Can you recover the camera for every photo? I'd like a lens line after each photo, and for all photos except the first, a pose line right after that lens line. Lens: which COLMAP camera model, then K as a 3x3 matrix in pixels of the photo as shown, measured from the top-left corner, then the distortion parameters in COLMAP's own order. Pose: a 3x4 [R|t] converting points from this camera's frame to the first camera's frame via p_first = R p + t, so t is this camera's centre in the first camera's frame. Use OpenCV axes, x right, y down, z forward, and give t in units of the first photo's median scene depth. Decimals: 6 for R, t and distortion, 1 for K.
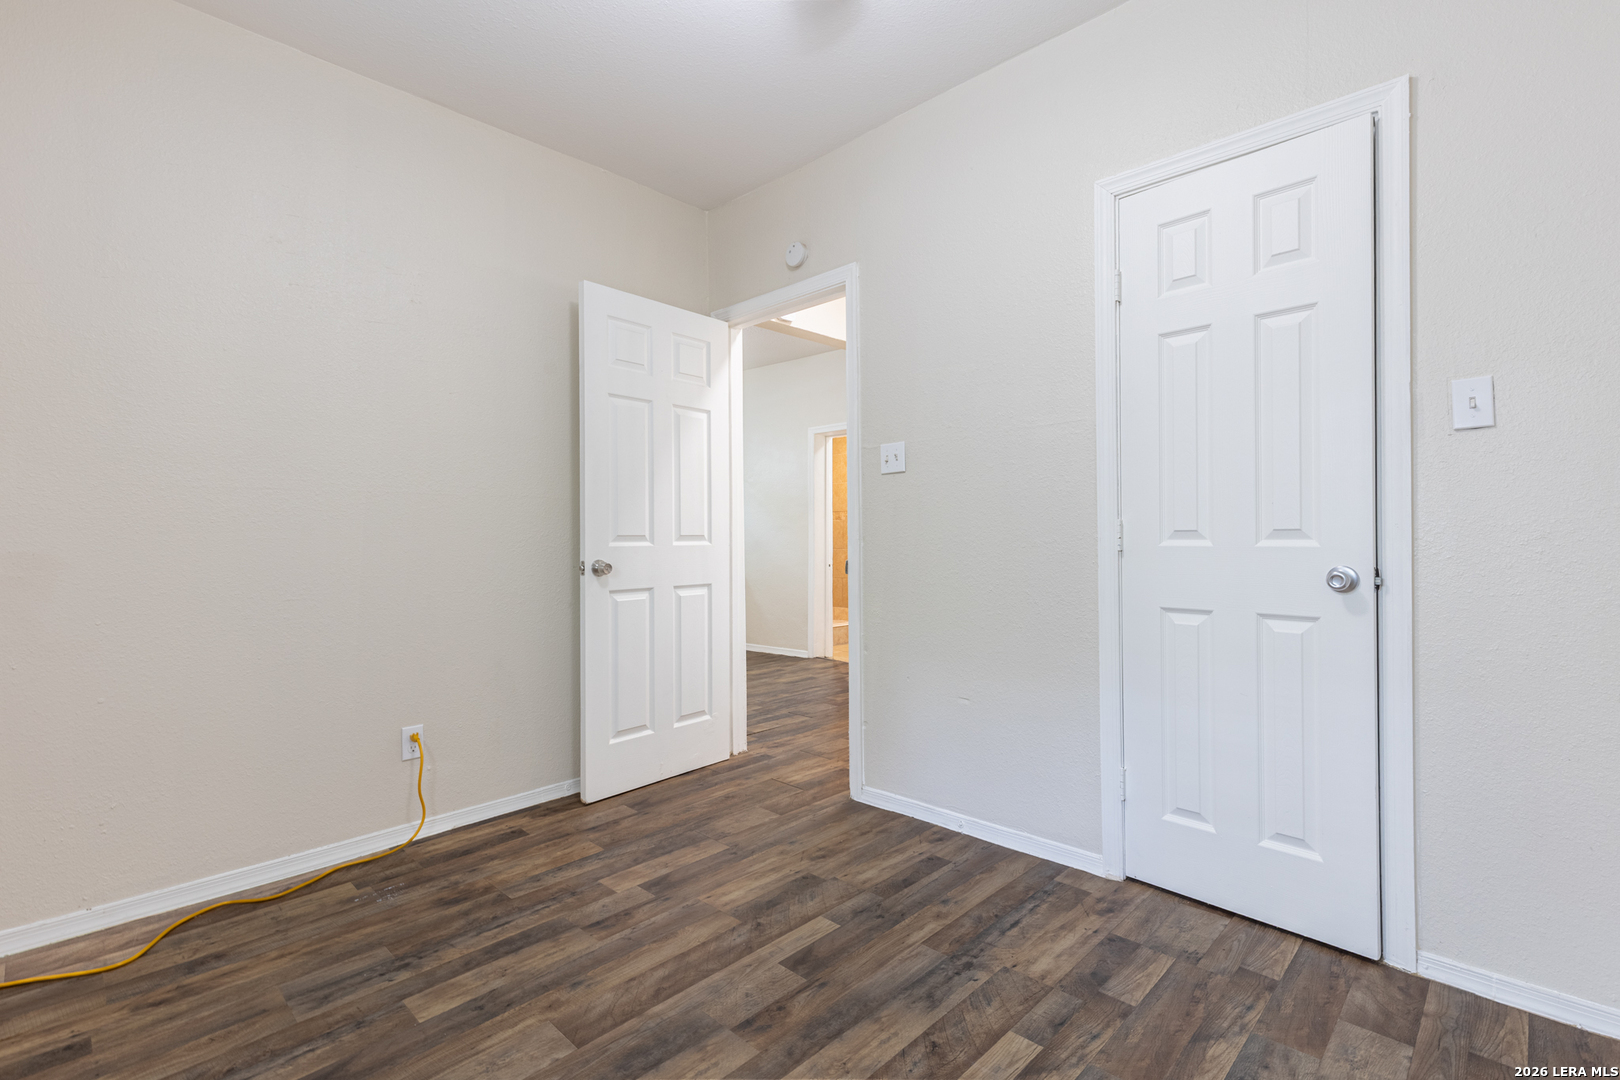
lens RADIAL K [[729.6, 0, 835.8], [0, 729.6, 547.4], [0, 0, 1]] dist [0.007460, -0.001091]
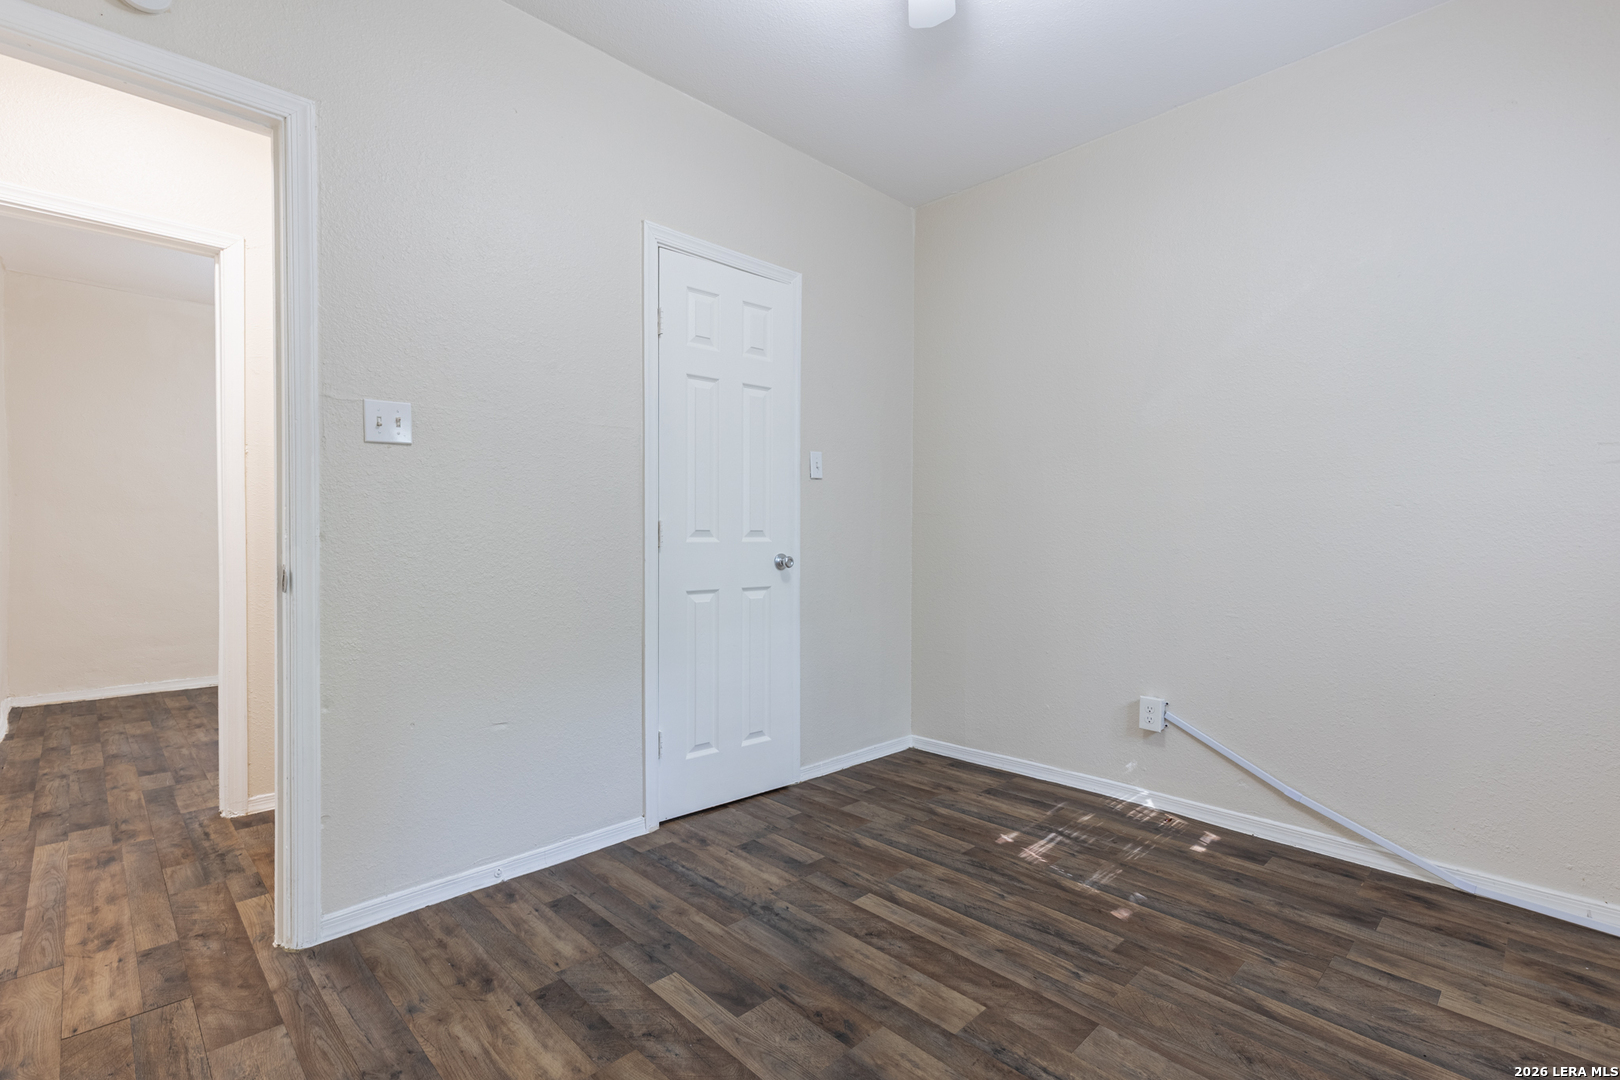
lens RADIAL K [[729.6, 0, 805.7], [0, 729.6, 542.6], [0, 0, 1]] dist [0.007460, -0.001091]
pose [[0.055929, -0.004592, 0.998424, -0.885926], [0.010118, 0.999941, 0.004032, -0.004607], [-0.998383, 0.009877, 0.055972, 0.805290]]
